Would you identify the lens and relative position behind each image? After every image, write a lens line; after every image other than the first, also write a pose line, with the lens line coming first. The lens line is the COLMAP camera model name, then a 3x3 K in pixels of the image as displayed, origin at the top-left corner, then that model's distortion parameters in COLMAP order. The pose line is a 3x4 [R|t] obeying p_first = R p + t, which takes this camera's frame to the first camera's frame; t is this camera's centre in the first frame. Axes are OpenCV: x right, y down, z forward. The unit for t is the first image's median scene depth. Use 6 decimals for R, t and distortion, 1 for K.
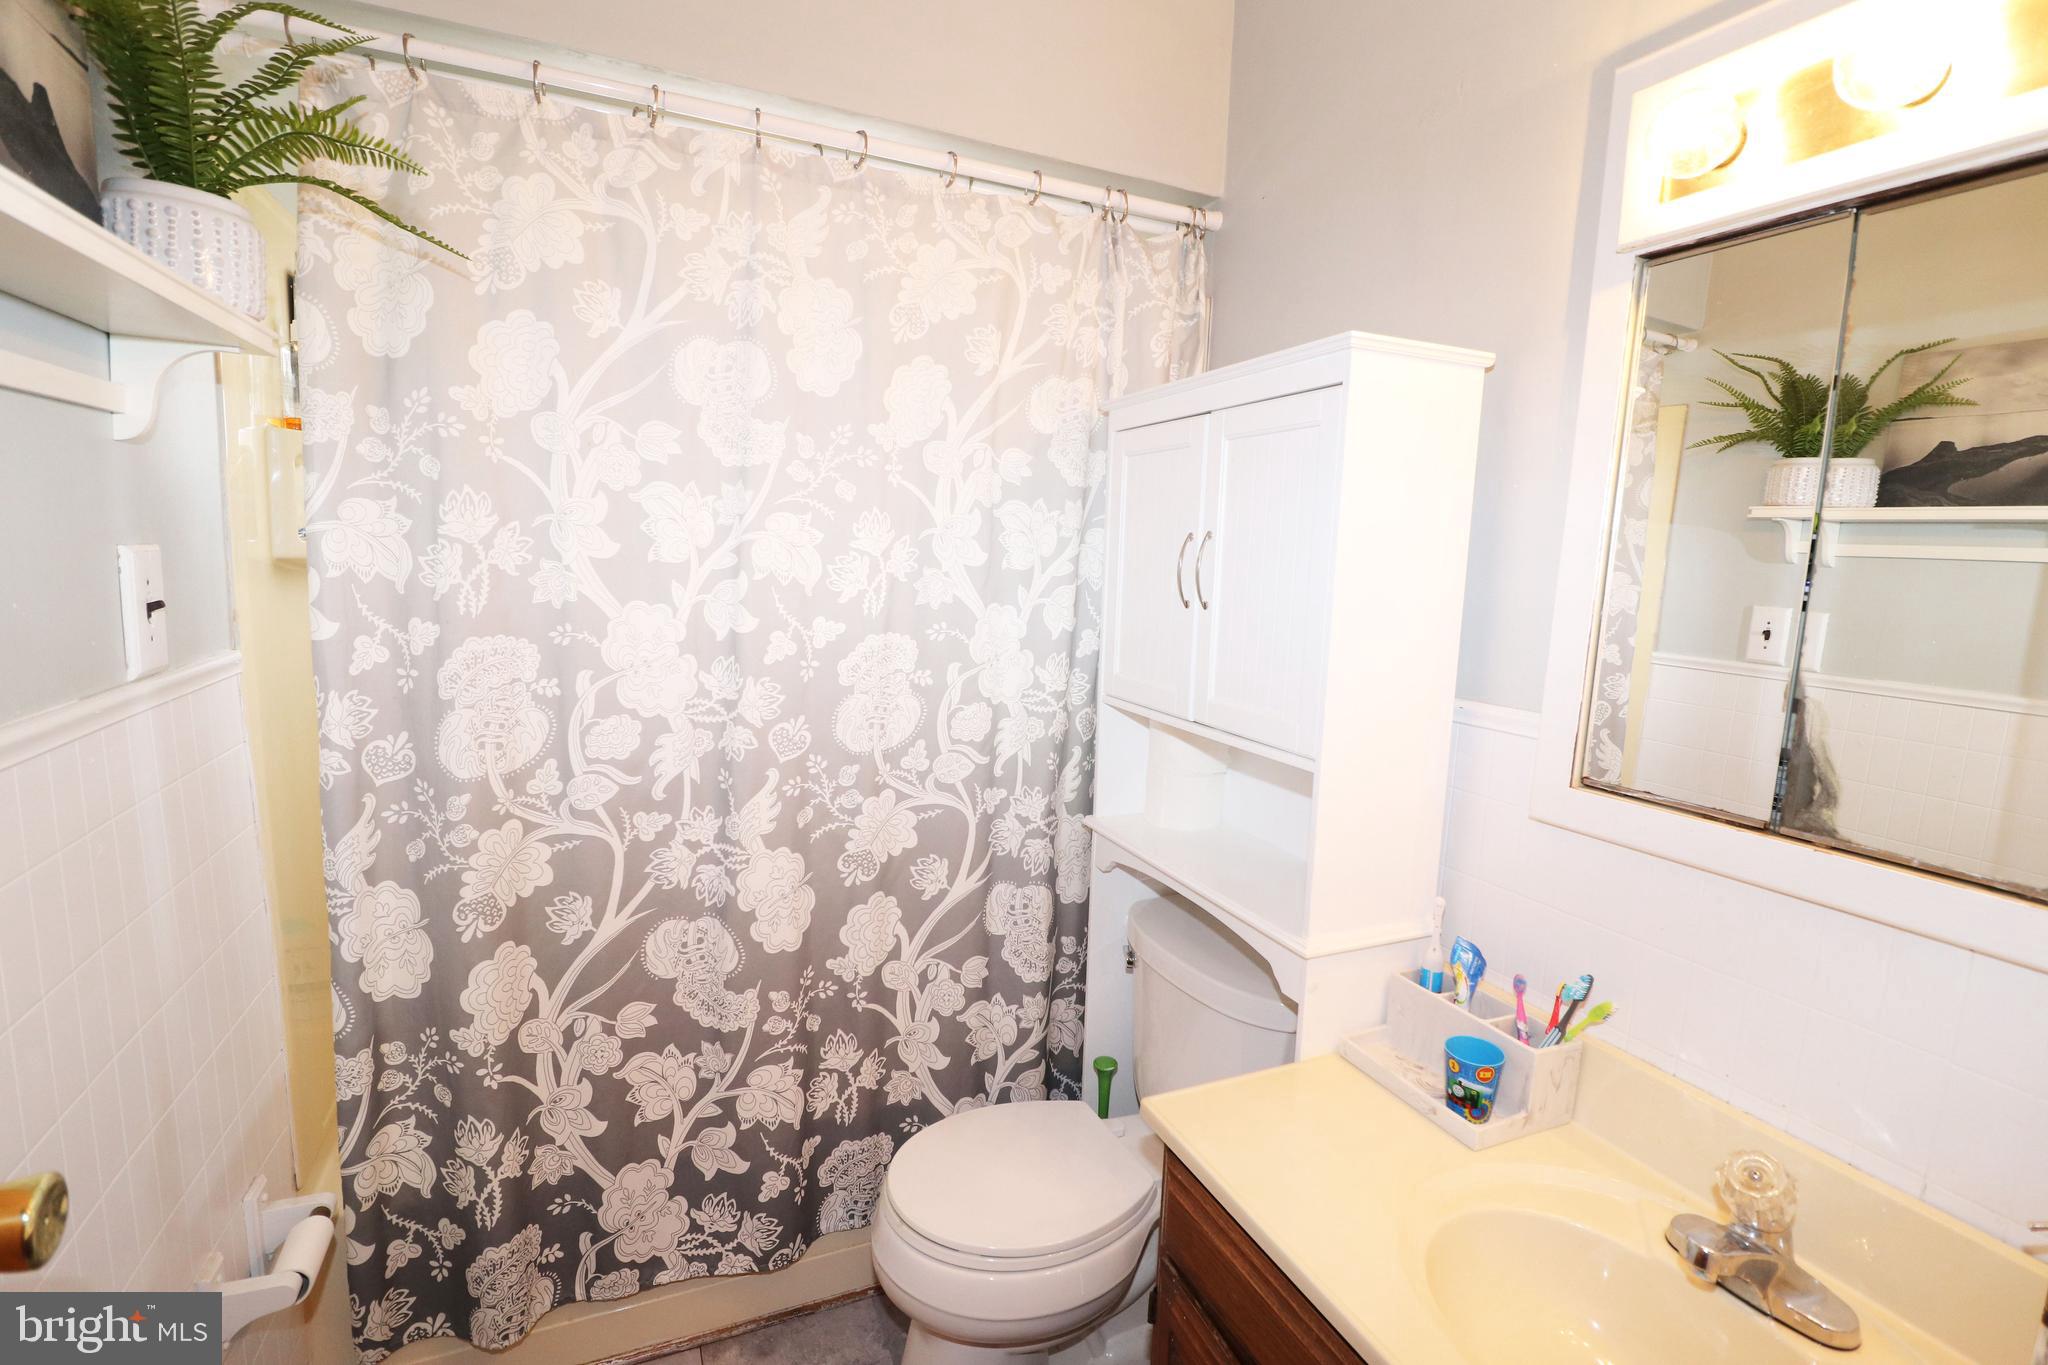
lens RADIAL K [[940.6, 0, 1035.9], [0, 940.6, 687.7], [0, 0, 1]] dist [-0.002674, -0.014866]
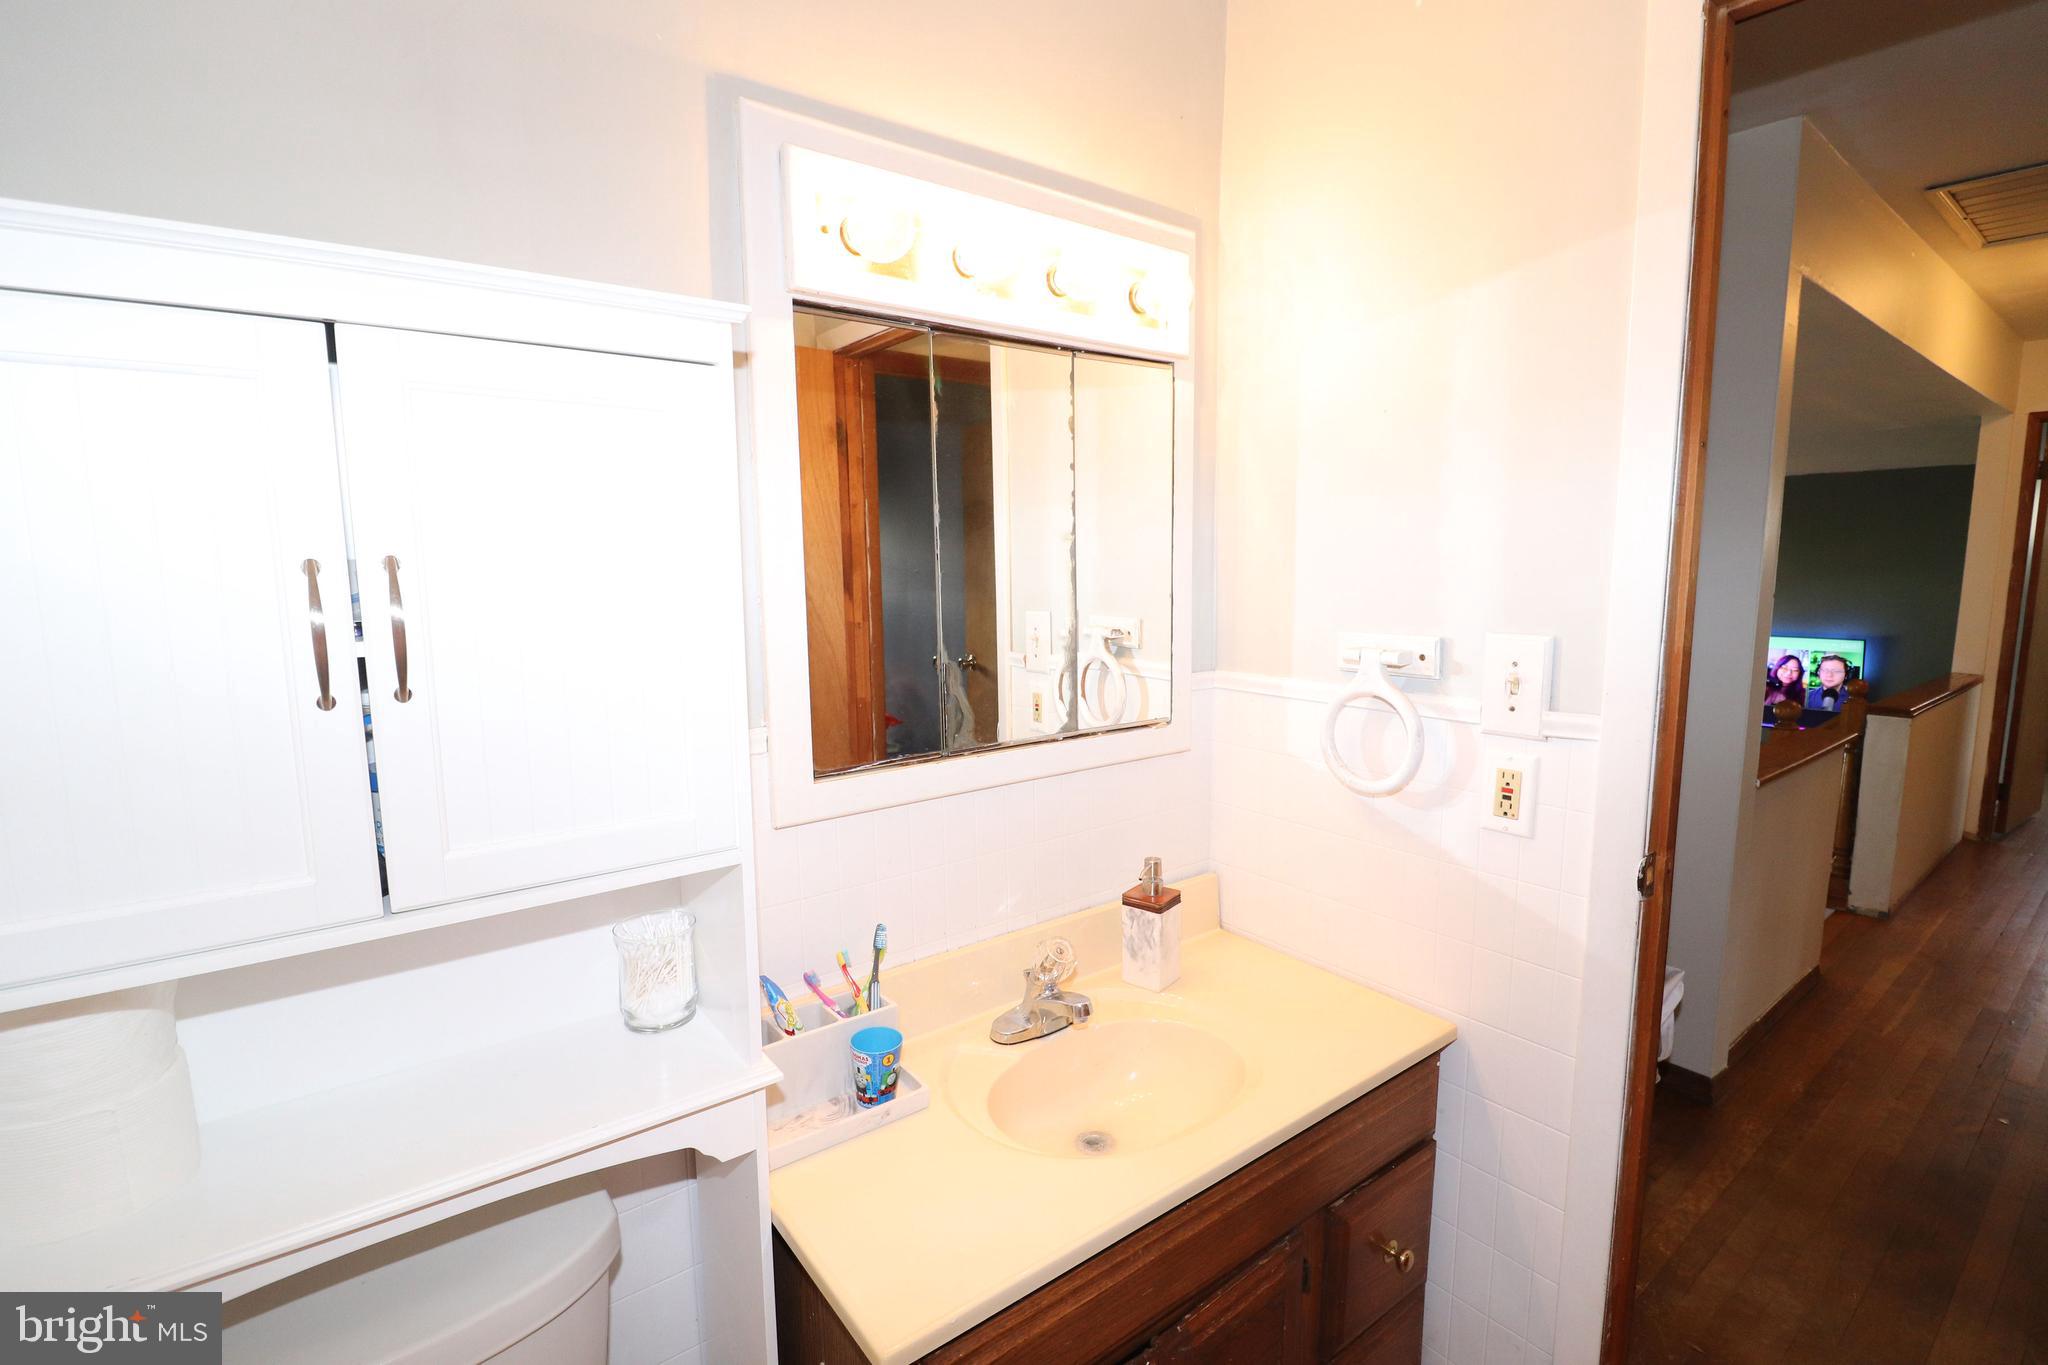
lens RADIAL K [[940.6, 0, 1035.9], [0, 940.6, 687.7], [0, 0, 1]] dist [-0.002674, -0.014866]
pose [[-0.222646, -0.153403, 0.962755, -0.525171], [0.154284, 0.969553, 0.190166, -0.168805], [-0.962614, 0.190877, -0.192199, 0.947326]]
